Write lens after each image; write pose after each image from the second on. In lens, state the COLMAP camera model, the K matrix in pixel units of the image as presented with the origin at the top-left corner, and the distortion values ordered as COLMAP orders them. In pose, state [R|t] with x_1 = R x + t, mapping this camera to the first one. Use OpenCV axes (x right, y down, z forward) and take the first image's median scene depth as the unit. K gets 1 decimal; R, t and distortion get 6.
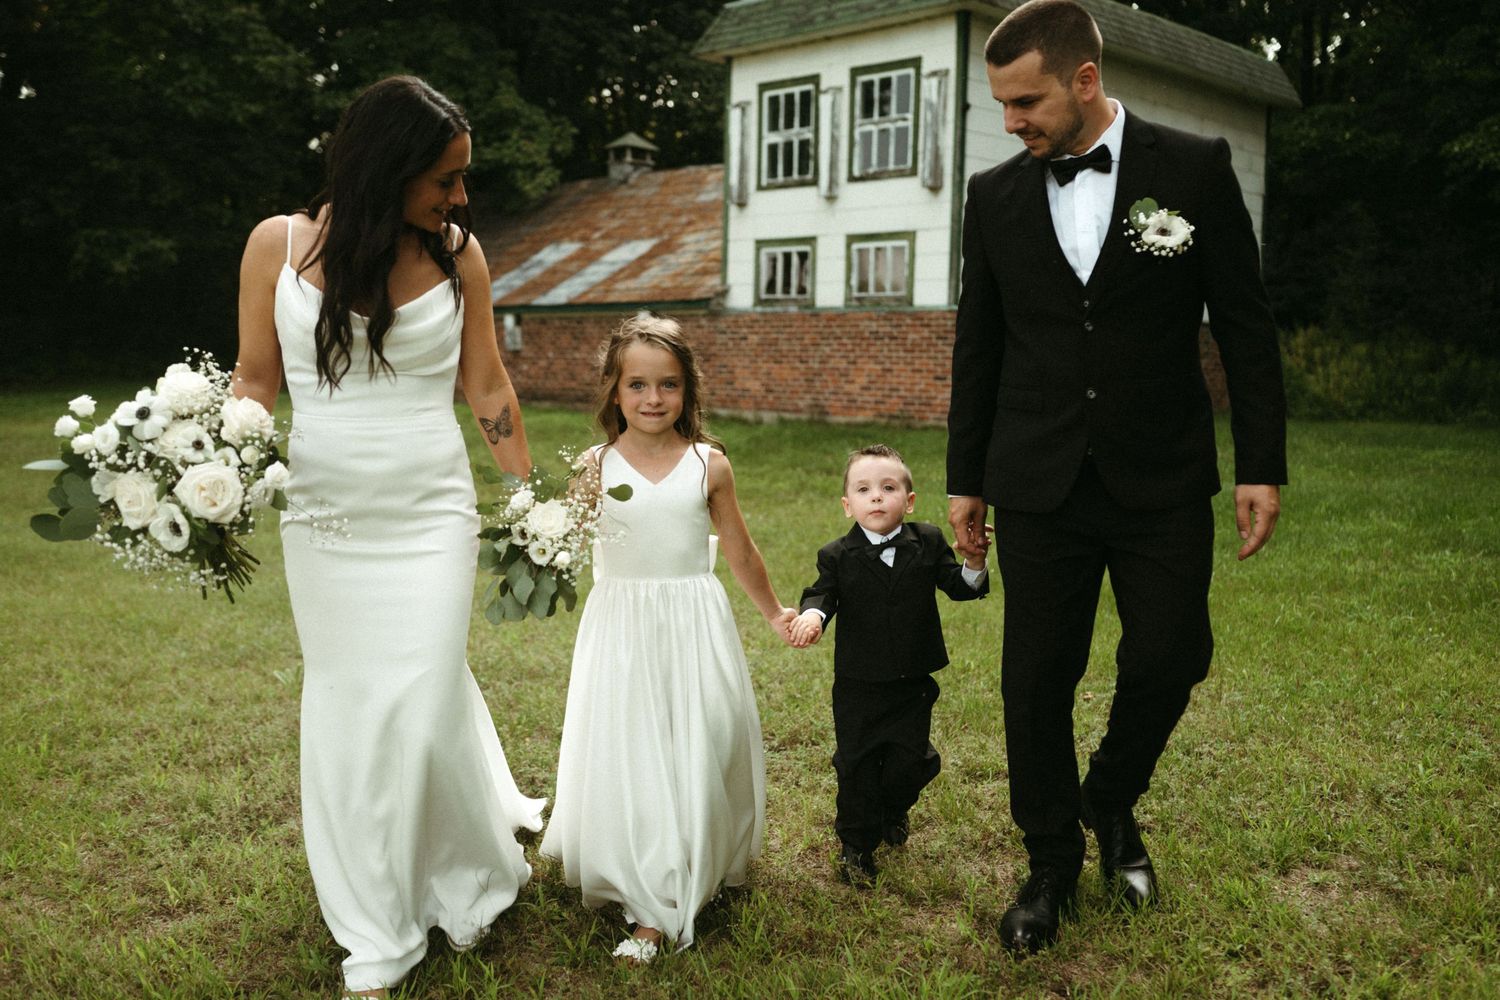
lens RADIAL K [[1428.5, 0, 750.0], [0, 1428.5, 500.0], [0, 0, 1]] dist [-0.001280, 0.020958]
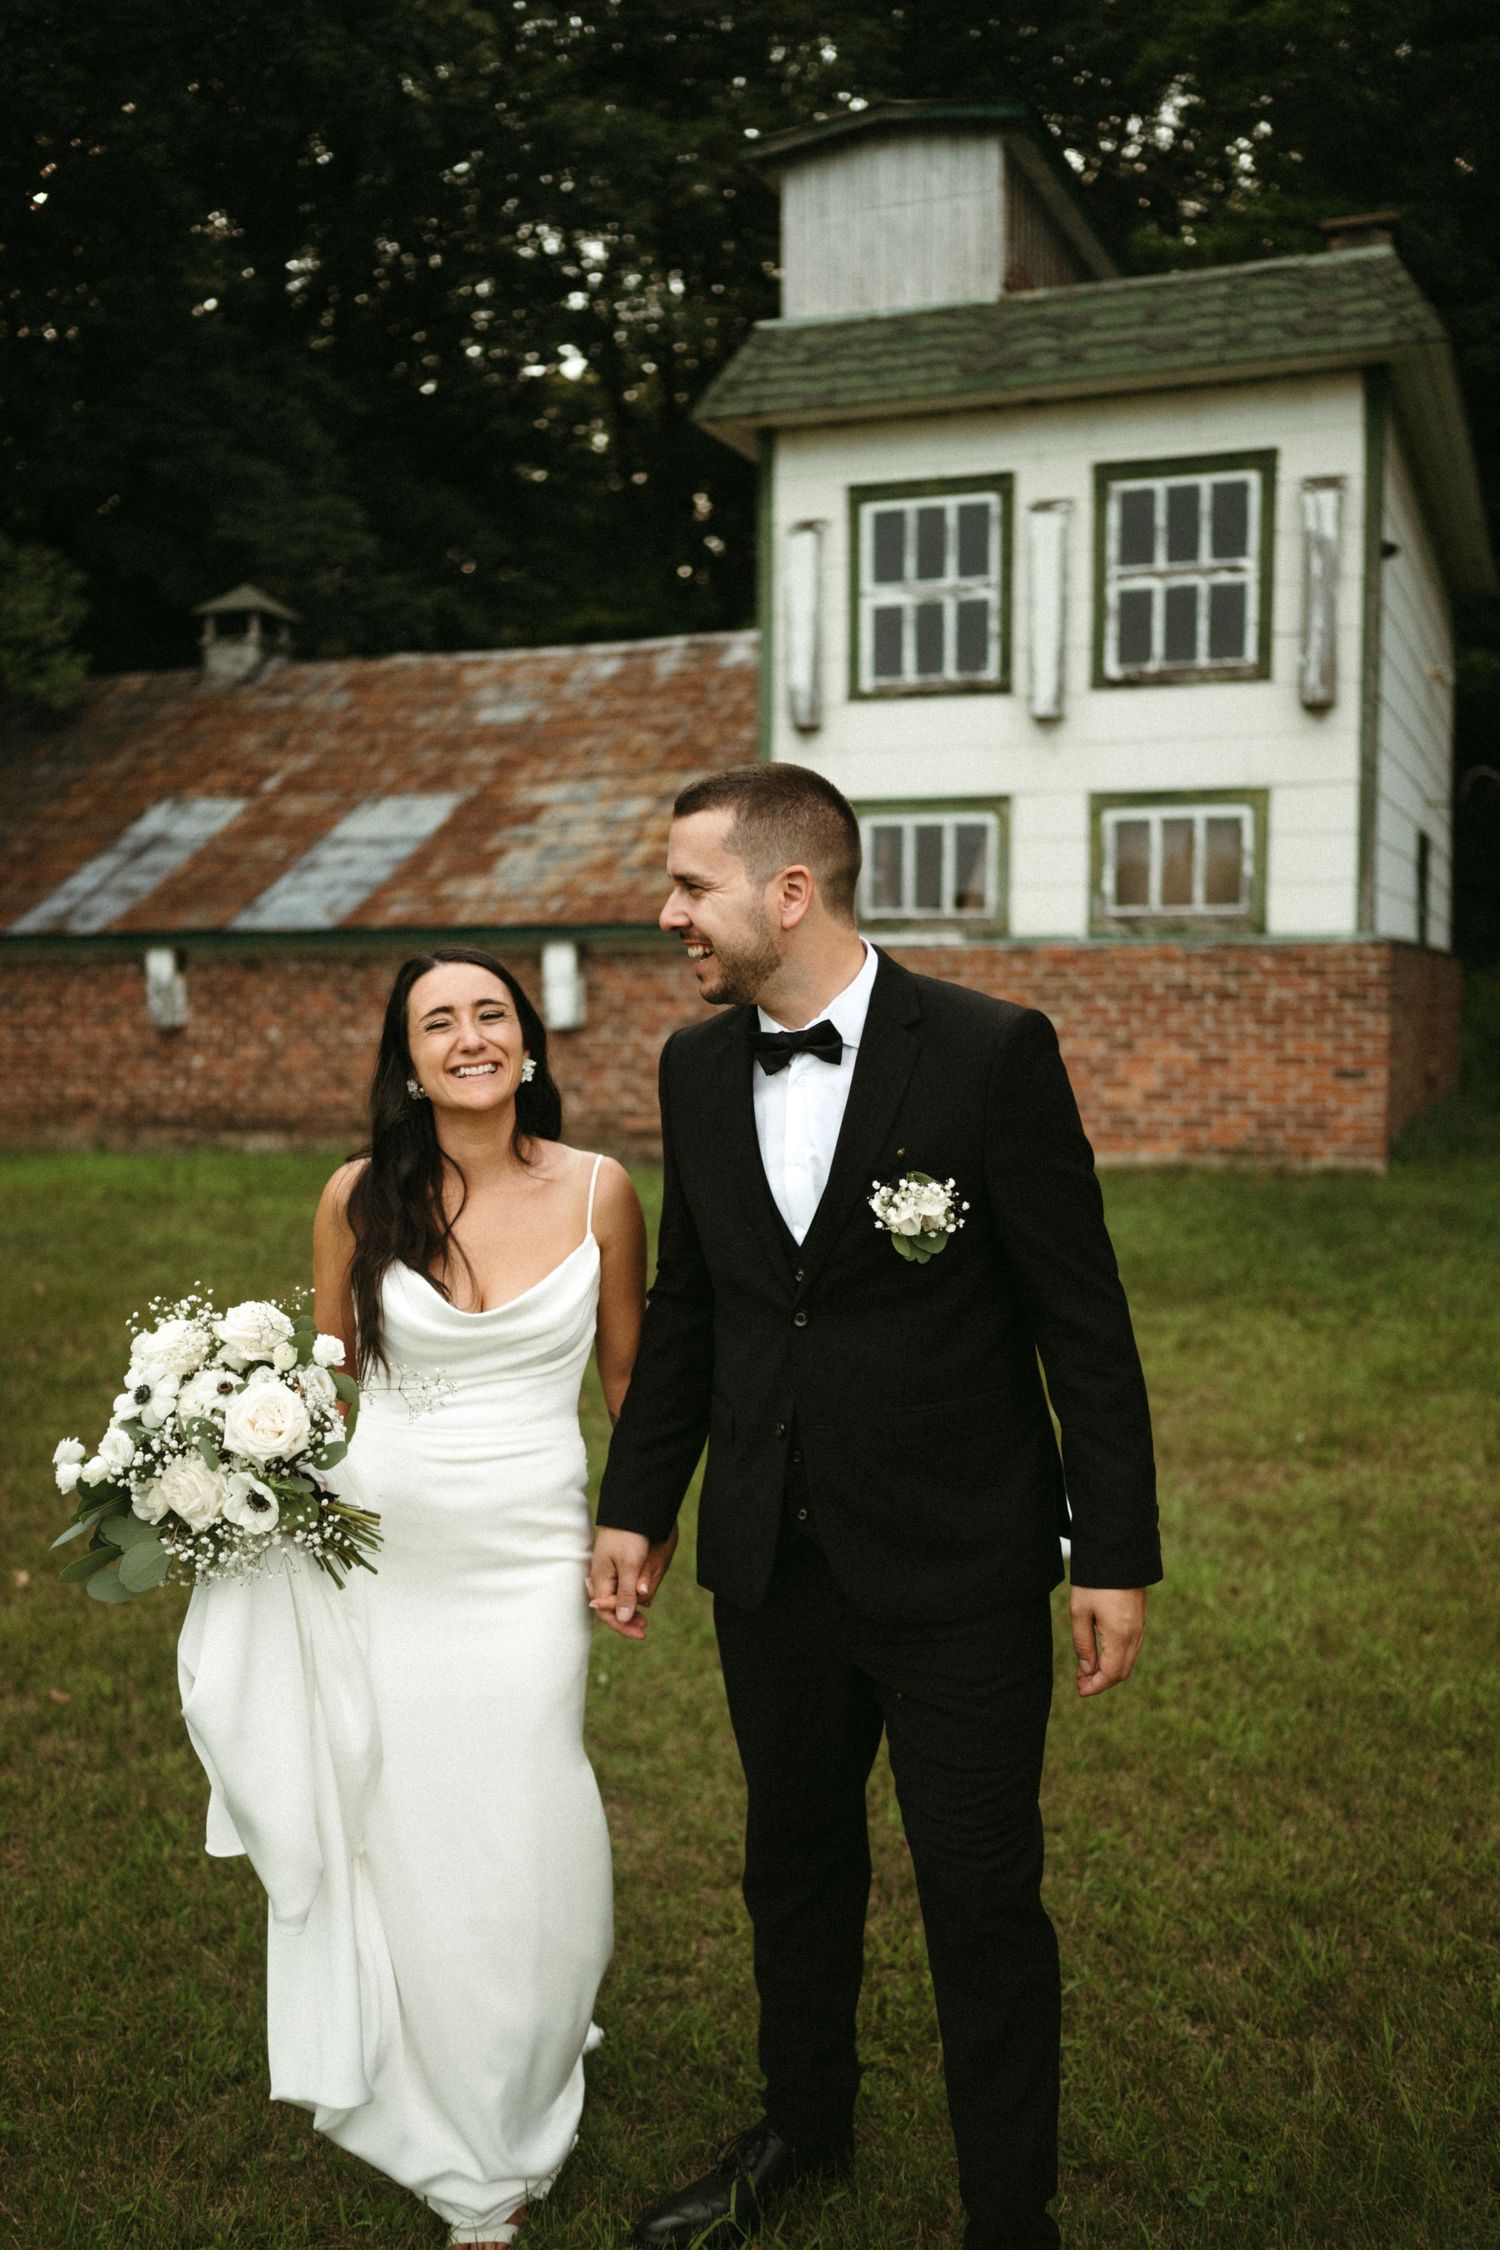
lens RADIAL K [[2142.7, 0, 727.9], [0, 2142.7, 1115.0], [0, 0, 1]] dist [-0.001280, 0.020958]
pose [[0.915389, -0.043632, 0.400198, -0.347132], [0.057890, 0.998044, -0.023601, -0.060263], [-0.398386, 0.044771, 0.916125, 0.354788]]
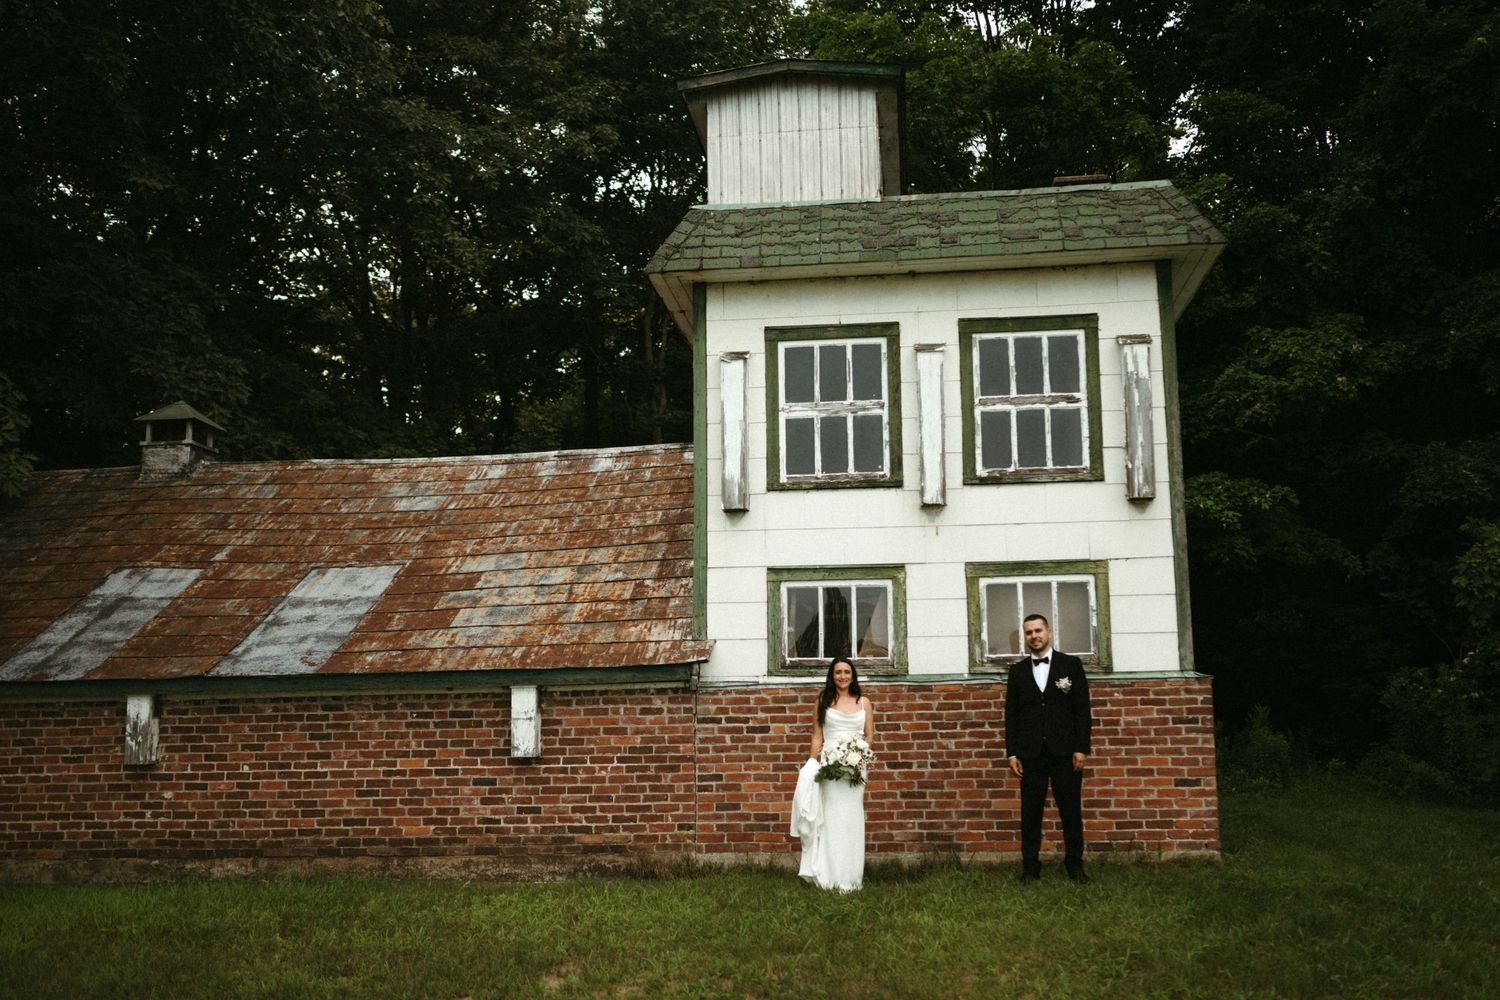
lens RADIAL K [[1428.5, 0, 750.0], [0, 1428.5, 500.0], [0, 0, 1]] dist [-0.001280, 0.020958]
pose [[0.777224, 0.065651, 0.625790, -0.404895], [0.091941, 0.972019, -0.216163, -0.080762], [-0.622471, 0.225543, 0.749440, 0.555379]]
